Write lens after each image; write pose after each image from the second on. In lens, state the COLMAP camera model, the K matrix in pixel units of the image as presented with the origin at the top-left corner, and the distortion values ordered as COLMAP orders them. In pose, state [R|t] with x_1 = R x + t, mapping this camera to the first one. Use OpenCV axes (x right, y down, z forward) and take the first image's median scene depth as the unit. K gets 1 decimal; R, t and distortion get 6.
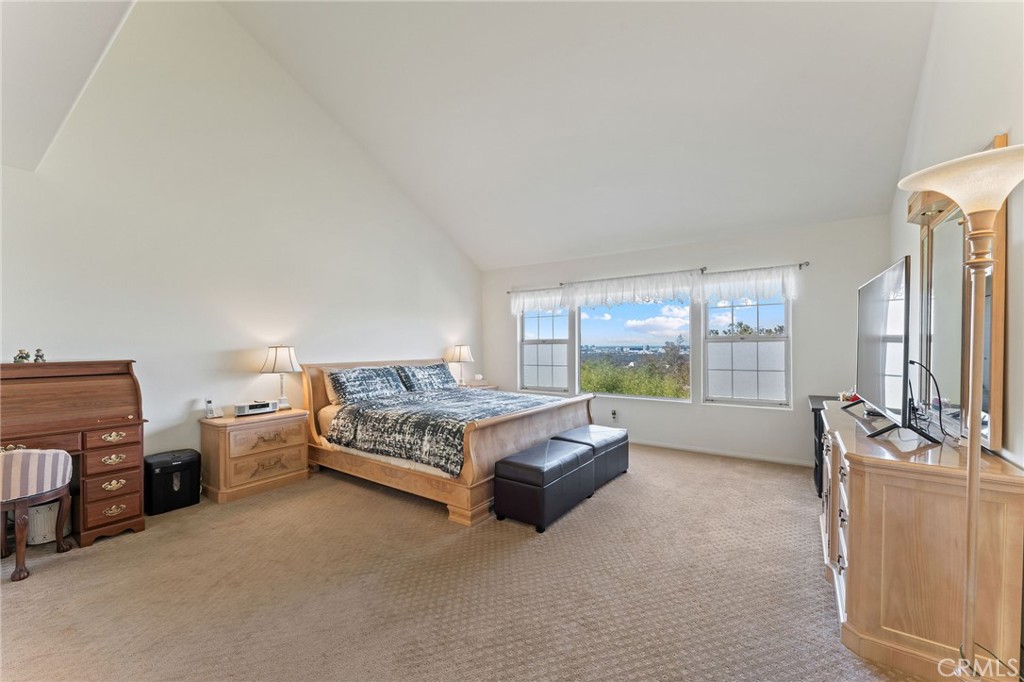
lens RADIAL K [[410.6, 0, 497.7], [0, 410.6, 336.2], [0, 0, 1]] dist [-0.001514, -0.000262]
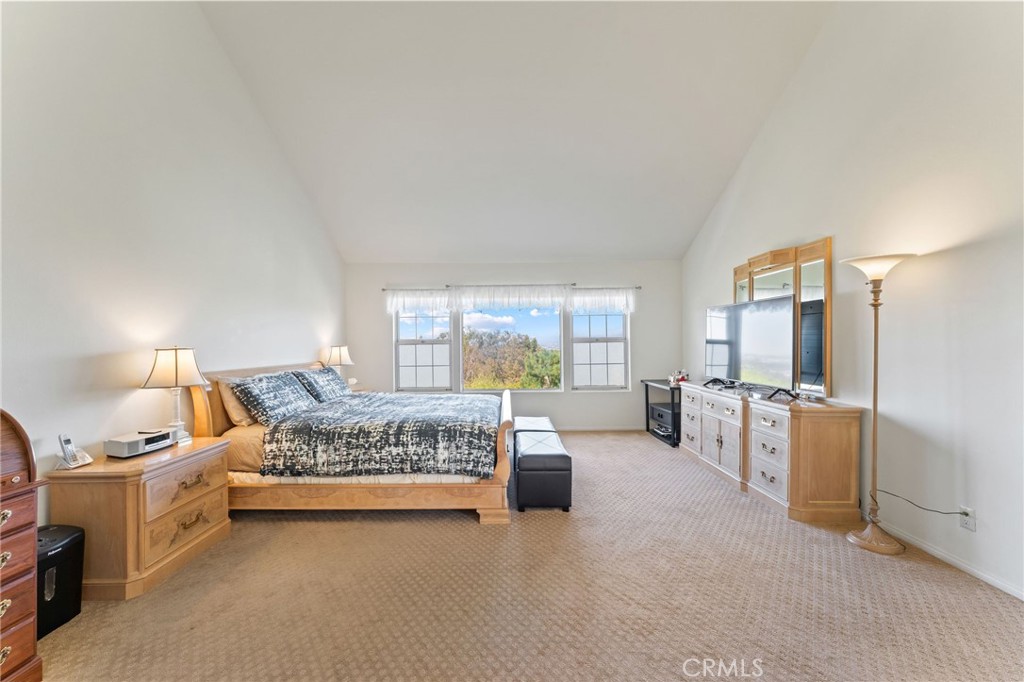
lens RADIAL K [[410.6, 0, 497.7], [0, 410.6, 336.2], [0, 0, 1]] dist [-0.001514, -0.000262]
pose [[0.810142, 0.011241, 0.586126, -0.553270], [-0.009727, 0.999936, -0.005732, 0.005027], [-0.586153, -0.001058, 0.810200, 0.155147]]
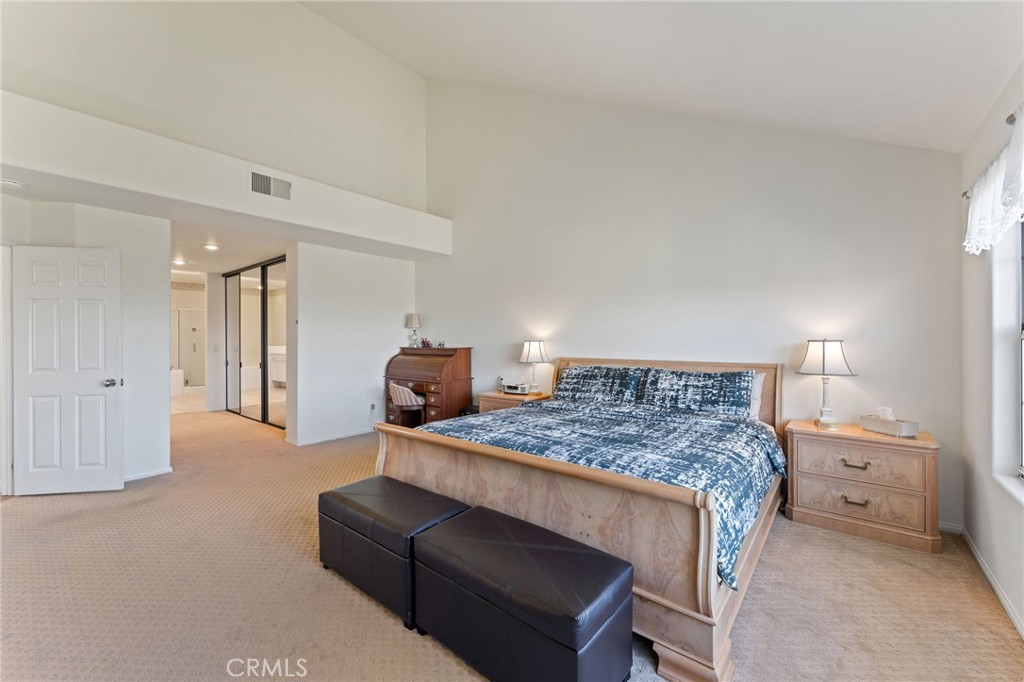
lens RADIAL K [[406.4, 0, 513.2], [0, 406.4, 339.5], [0, 0, 1]] dist [-0.000425, -0.000056]
pose [[-0.031478, 0.003944, -0.999497, 0.704920], [0.021667, 0.999760, 0.003263, 0.019020], [0.999270, -0.021554, -0.031555, 1.097455]]
